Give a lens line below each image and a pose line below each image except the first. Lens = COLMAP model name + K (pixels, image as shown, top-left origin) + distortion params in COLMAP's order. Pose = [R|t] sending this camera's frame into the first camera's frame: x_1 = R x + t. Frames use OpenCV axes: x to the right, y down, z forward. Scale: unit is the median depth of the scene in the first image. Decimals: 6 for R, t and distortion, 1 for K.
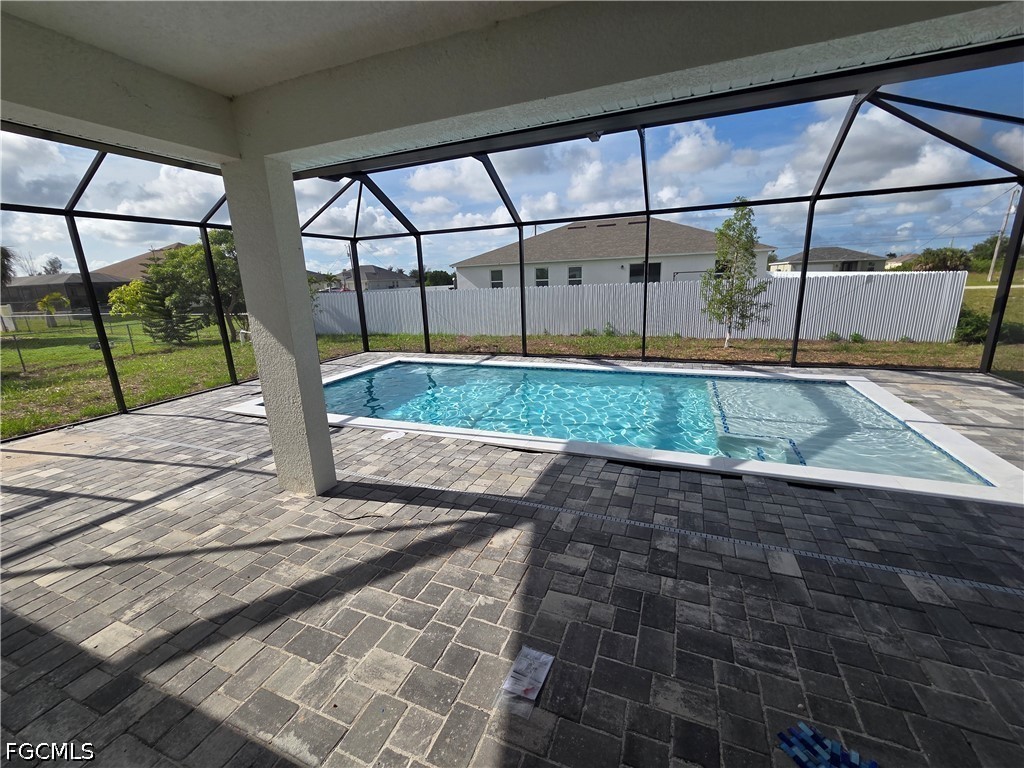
lens RADIAL K [[419.6, 0, 509.8], [0, 419.6, 380.7], [0, 0, 1]] dist [-0.000700, 0.000206]
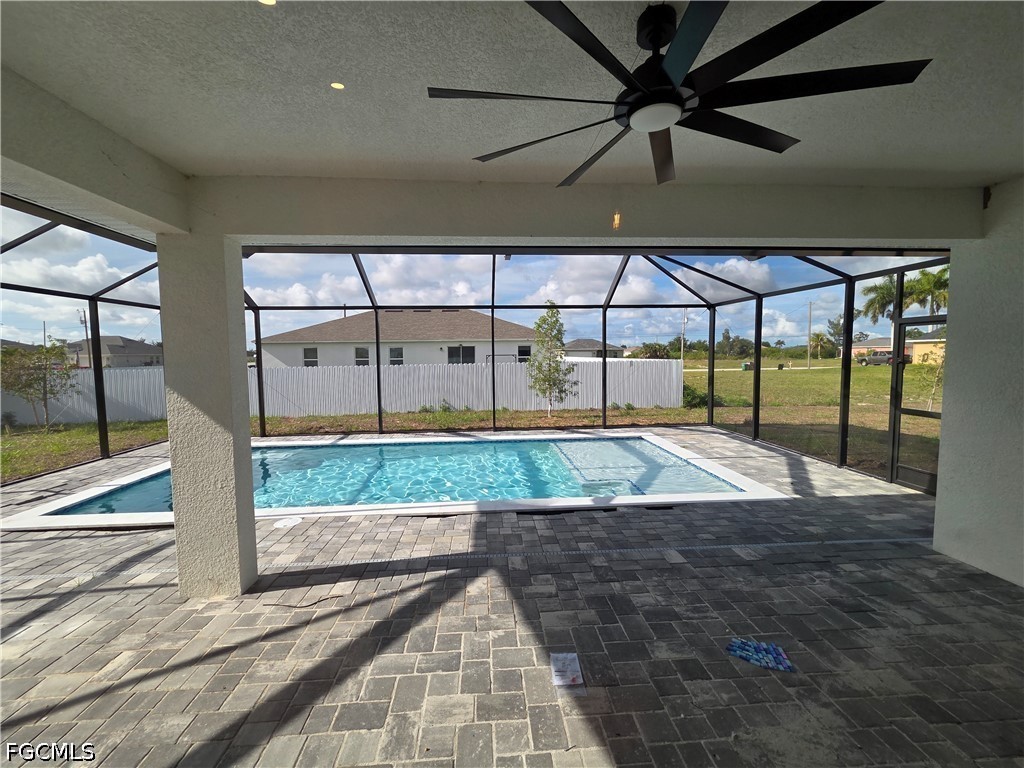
lens RADIAL K [[419.6, 0, 507.9], [0, 419.6, 378.0], [0, 0, 1]] dist [-0.000700, 0.000206]
pose [[0.899342, 0.002053, 0.437241, -0.336744], [0.082194, 0.981368, -0.173671, 0.028283], [-0.429451, 0.192128, 0.882416, -0.094628]]
